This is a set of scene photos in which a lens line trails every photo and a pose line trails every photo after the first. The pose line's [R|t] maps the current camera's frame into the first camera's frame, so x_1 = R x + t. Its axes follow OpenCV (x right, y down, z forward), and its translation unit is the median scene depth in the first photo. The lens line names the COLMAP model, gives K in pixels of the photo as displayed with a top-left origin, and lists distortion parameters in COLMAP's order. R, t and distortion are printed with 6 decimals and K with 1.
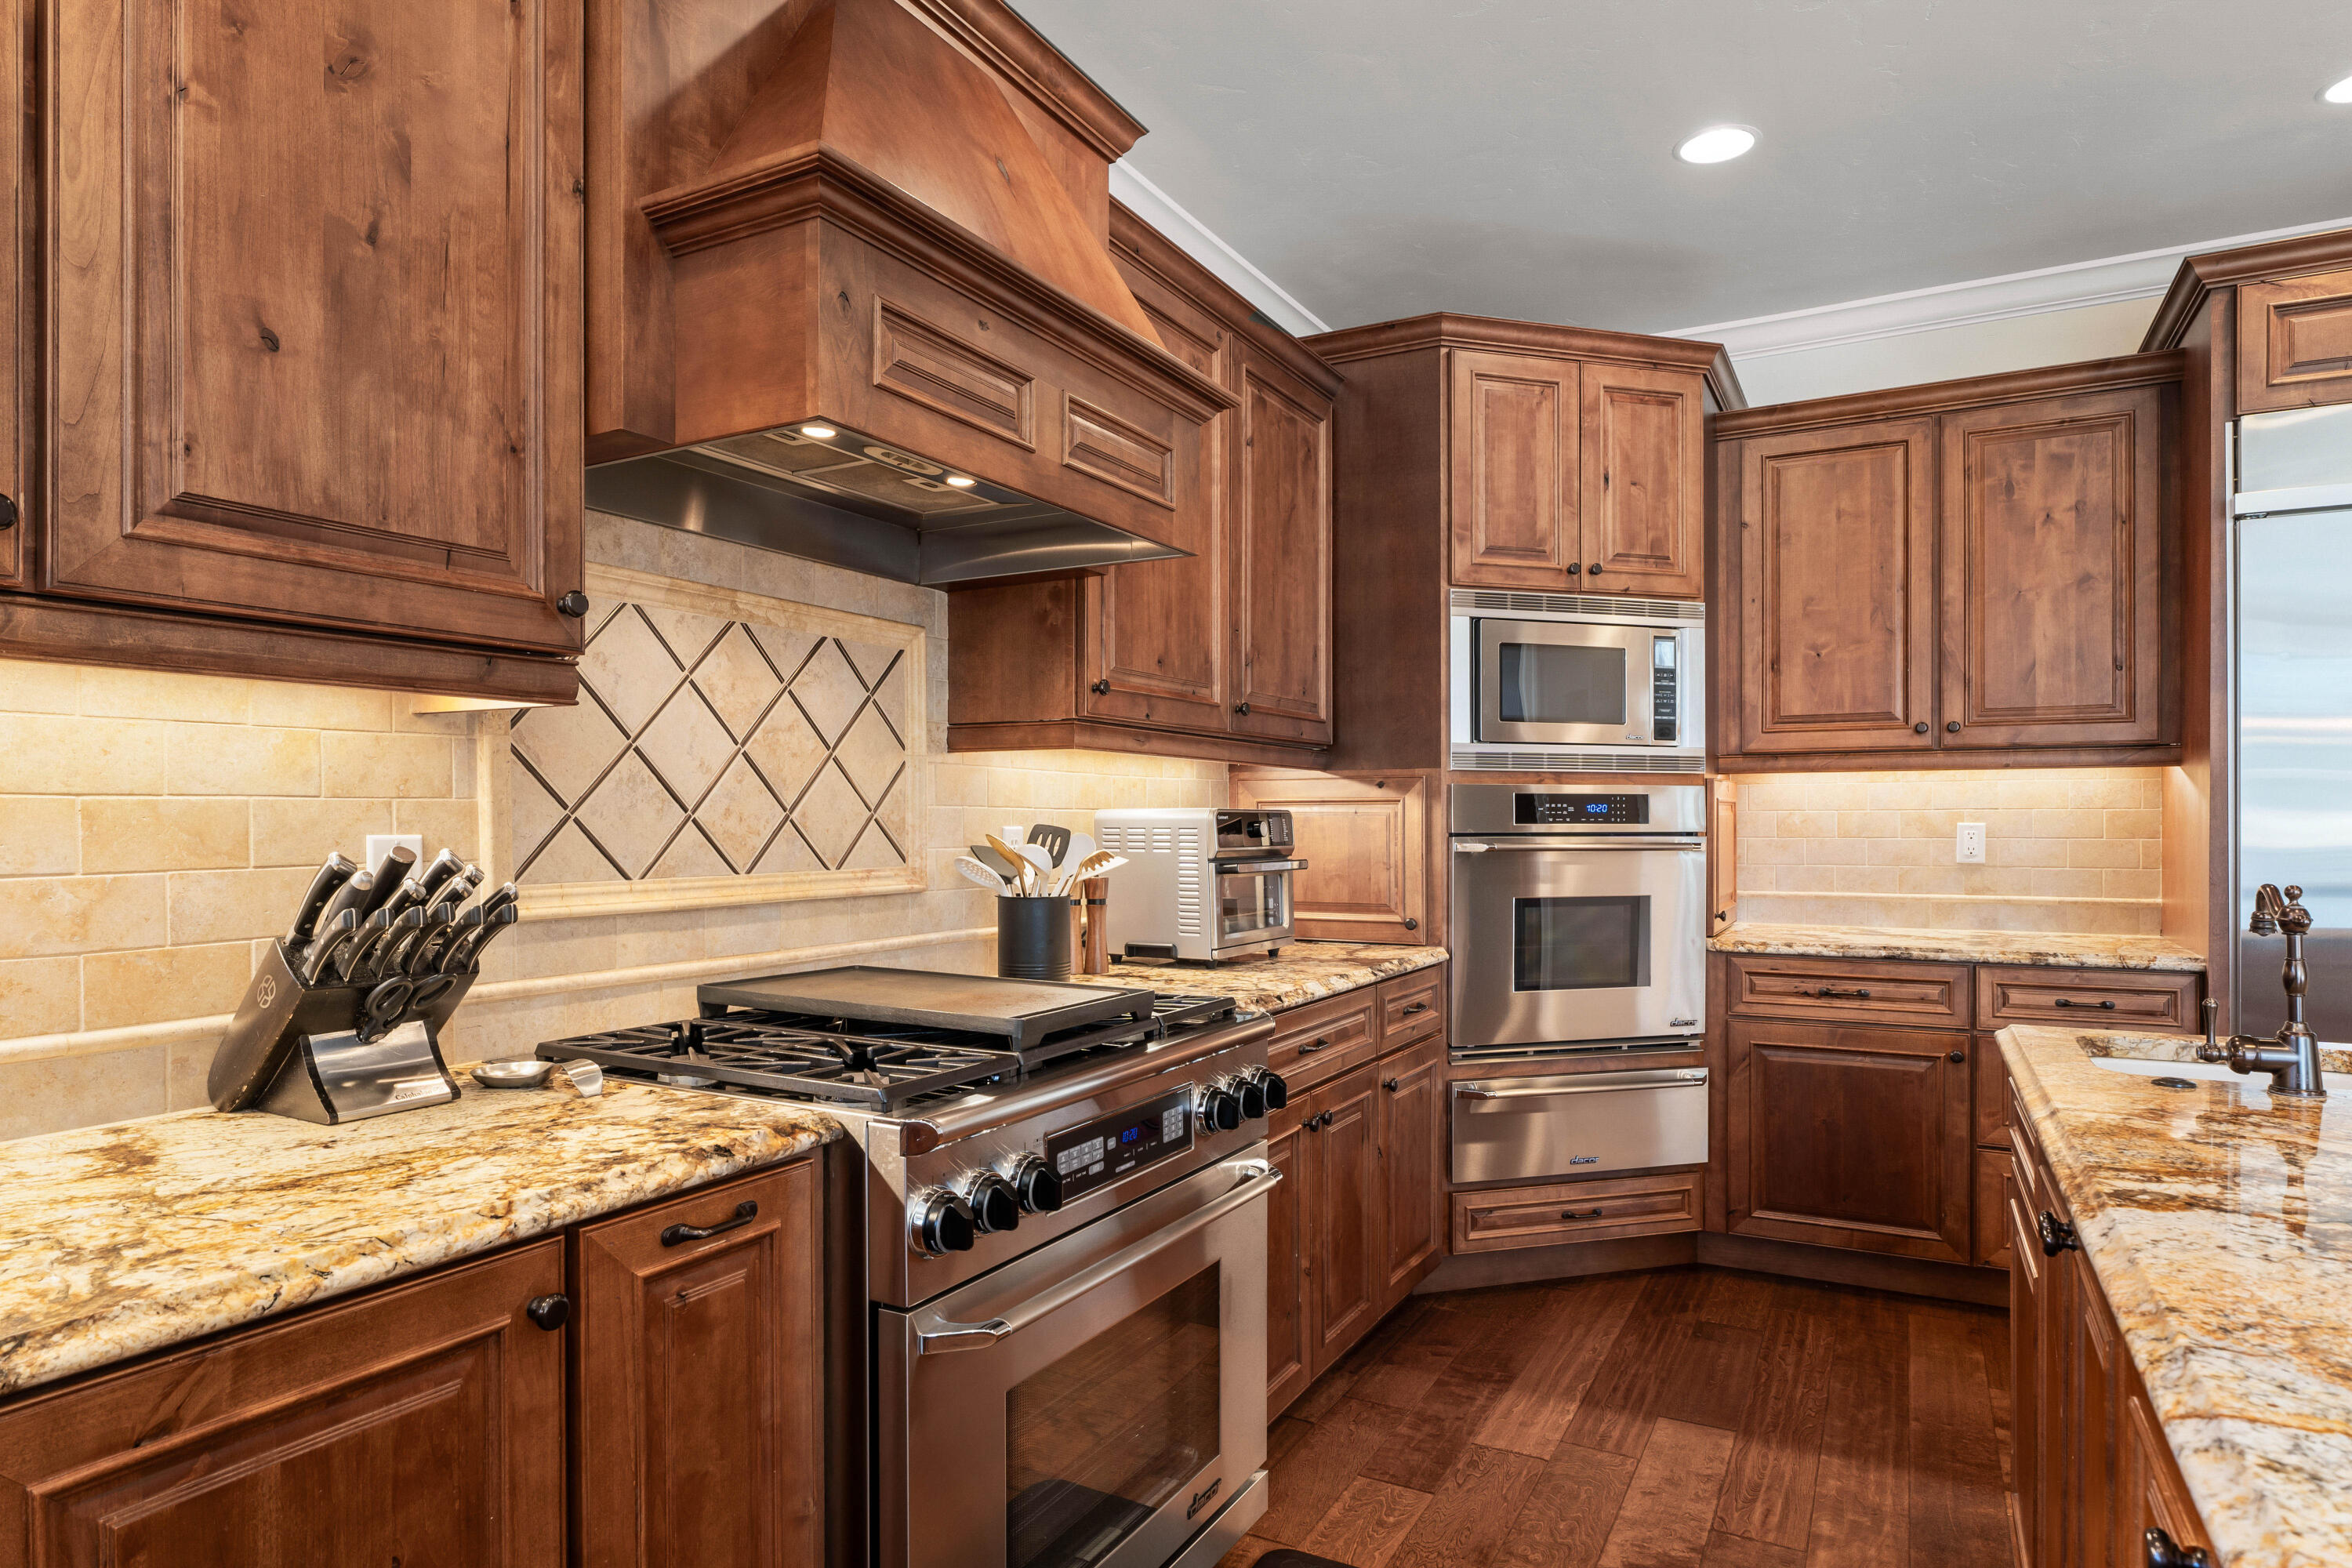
lens RADIAL K [[1352.4, 0, 1162.1], [0, 1352.4, 821.3], [0, 0, 1]] dist [-0.005531, 0.000337]
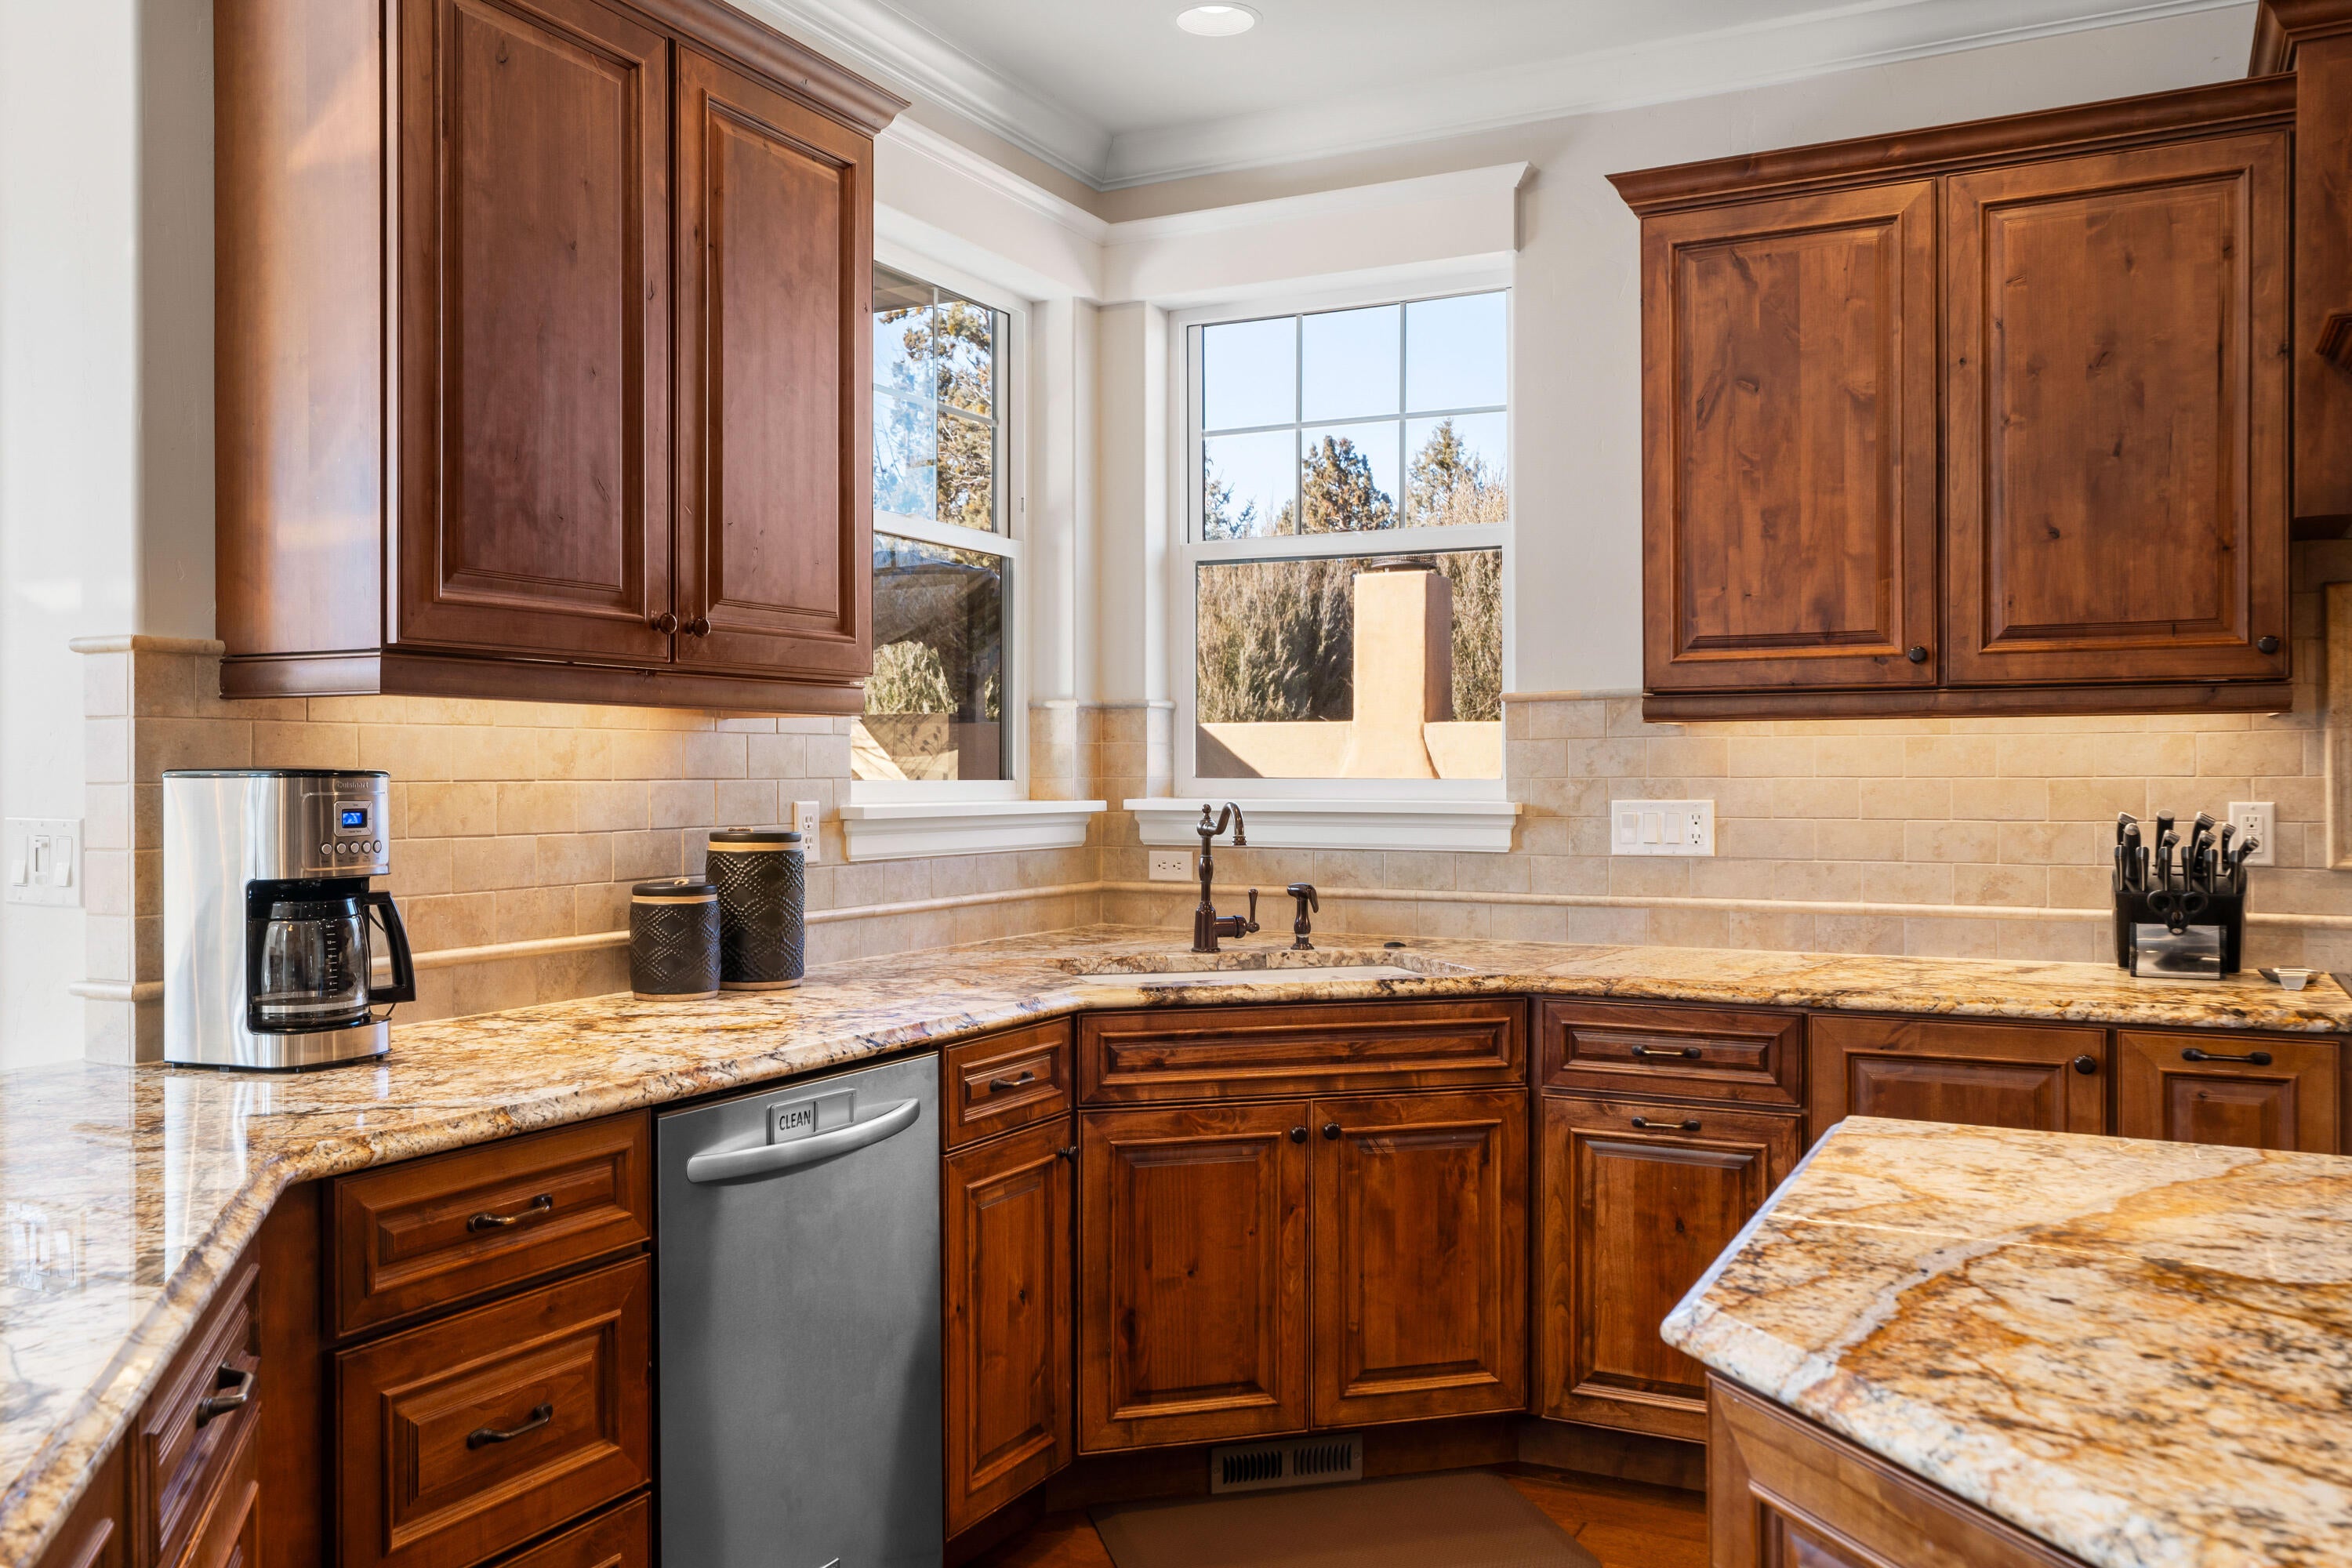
lens RADIAL K [[1879.7, 0, 1170.9], [0, 1879.7, 777.4], [0, 0, 1]] dist [0.007225, 0.005888]
pose [[0.033514, 0.004021, -0.999430, 1.567058], [0.001436, 0.999991, 0.004071, -0.029033], [0.999437, -0.001572, 0.033508, -0.246128]]
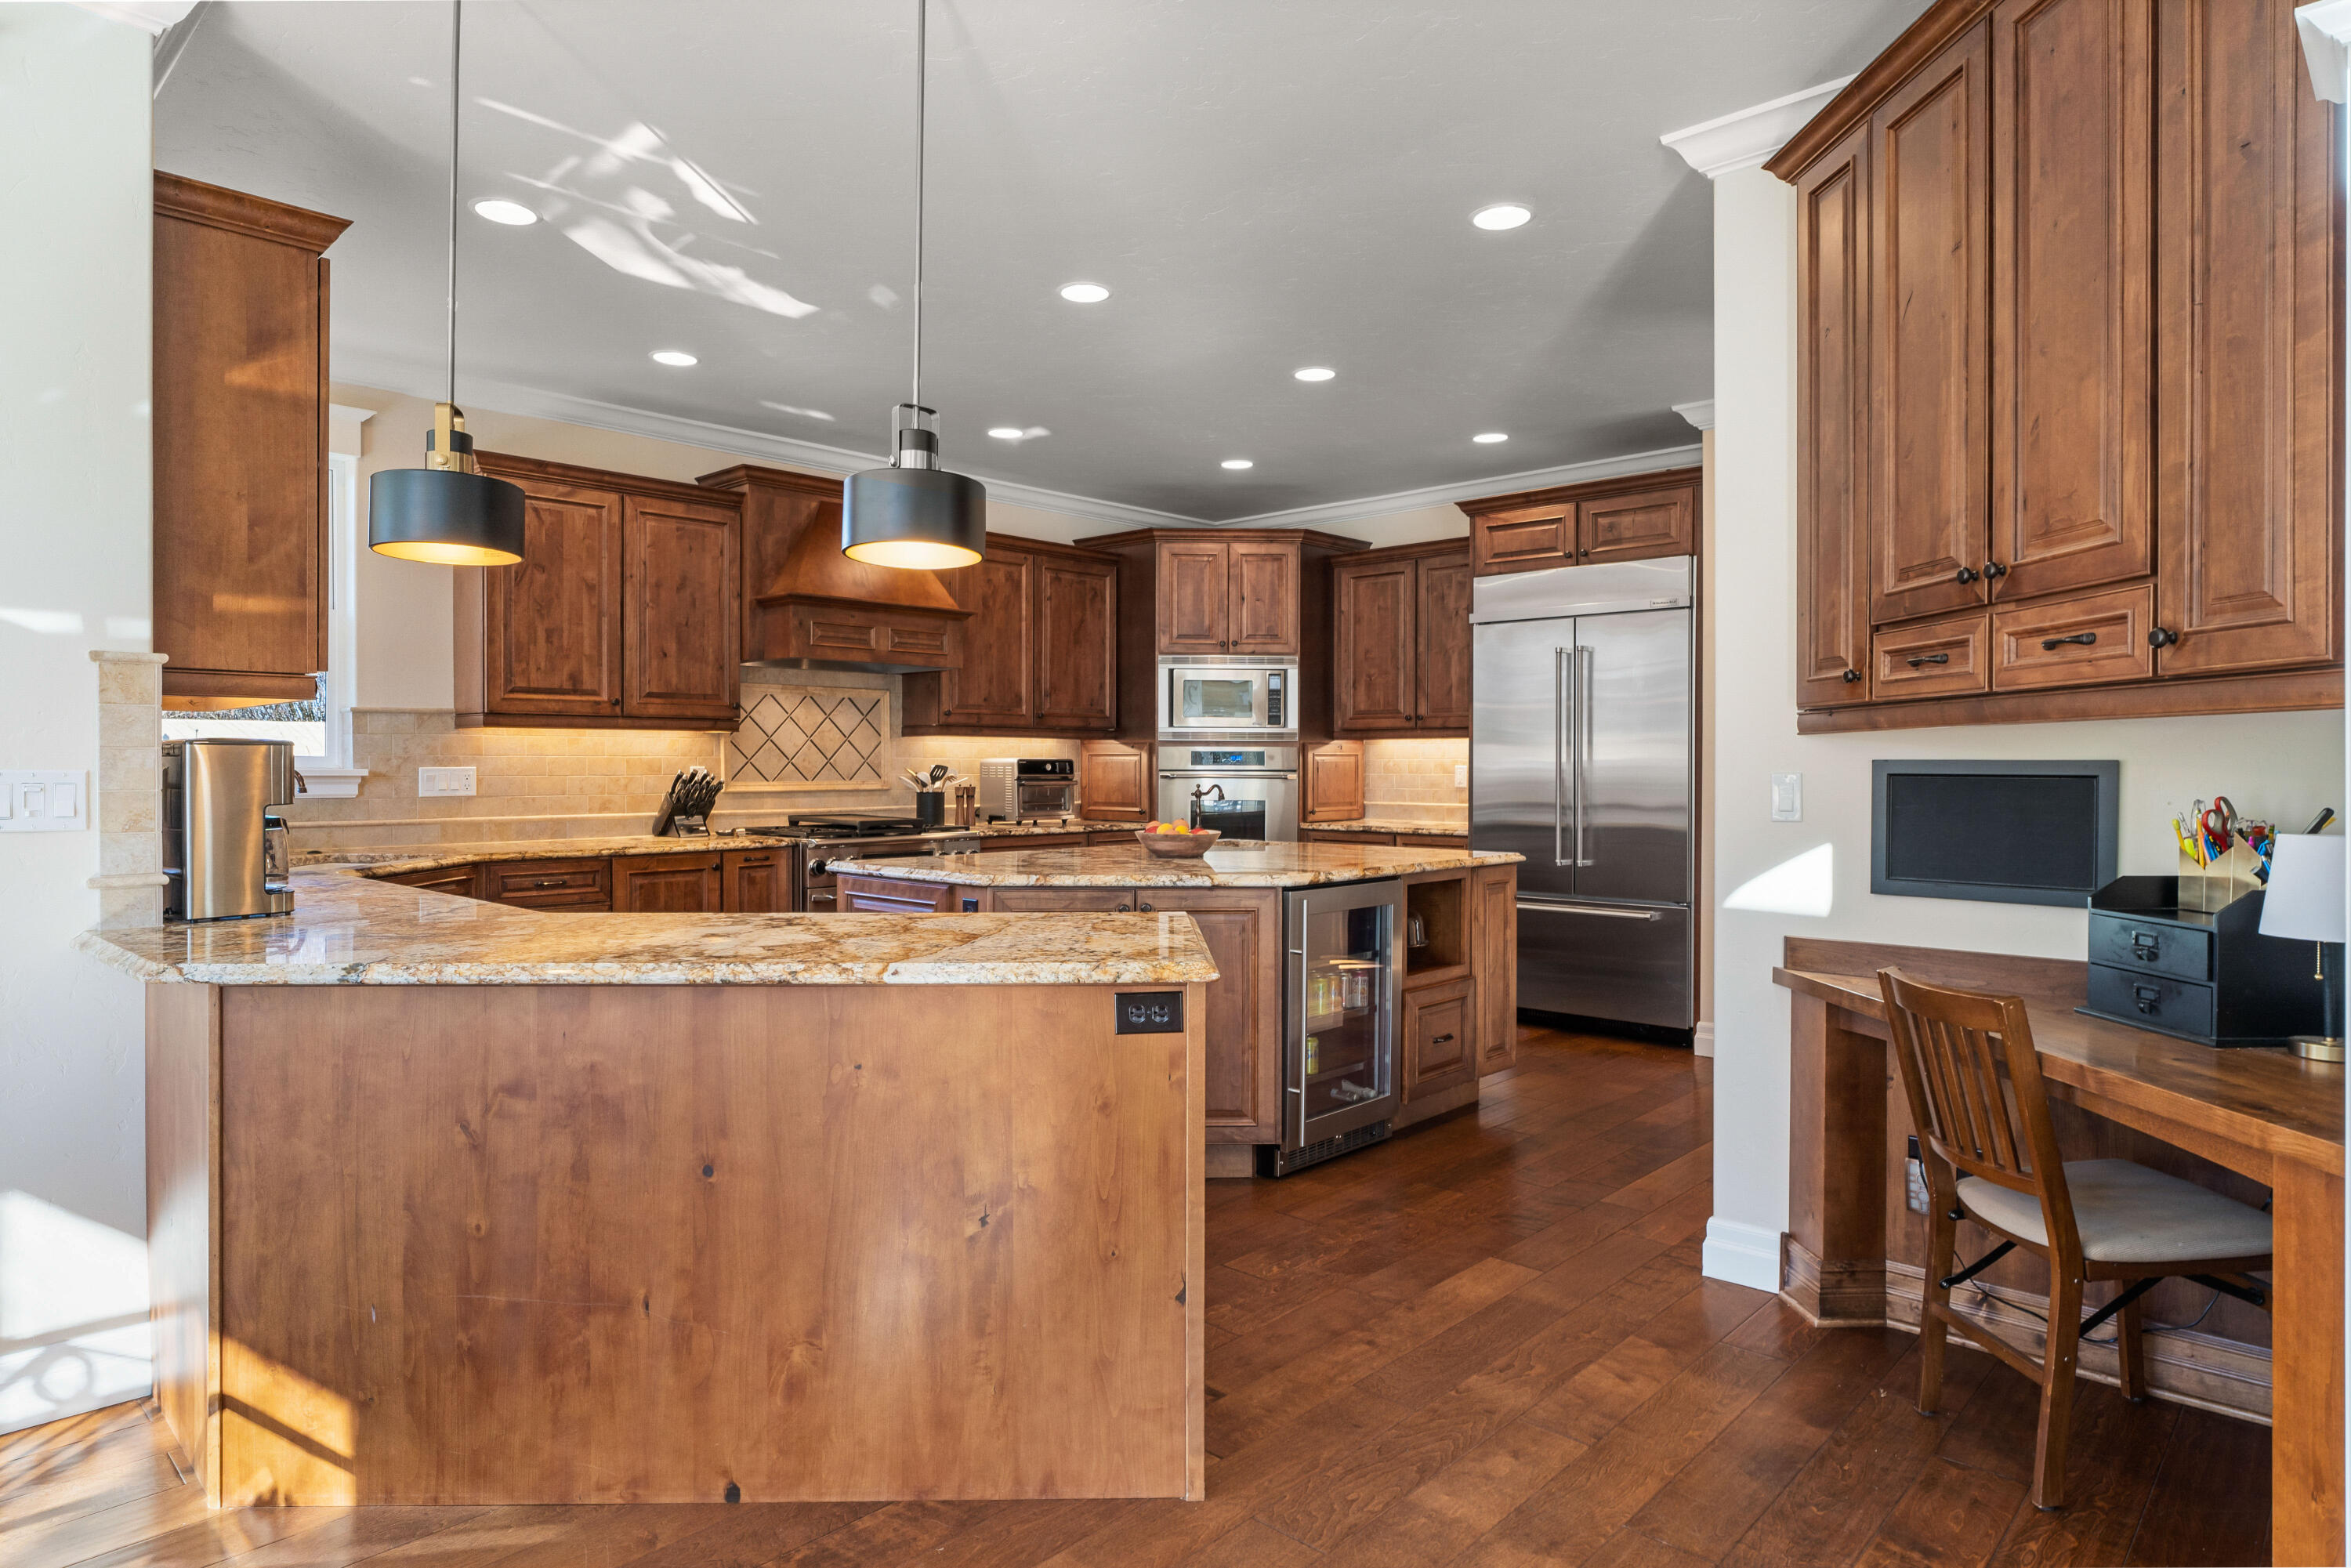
lens RADIAL K [[1351.7, 0, 1169.8], [0, 1351.7, 771.1], [0, 0, 1]] dist [-0.005531, 0.000337]
pose [[0.970414, 0.003994, -0.241412, 1.699812], [-0.002678, 0.999980, 0.005778, -0.002543], [0.241431, -0.004960, 0.970405, -2.446184]]
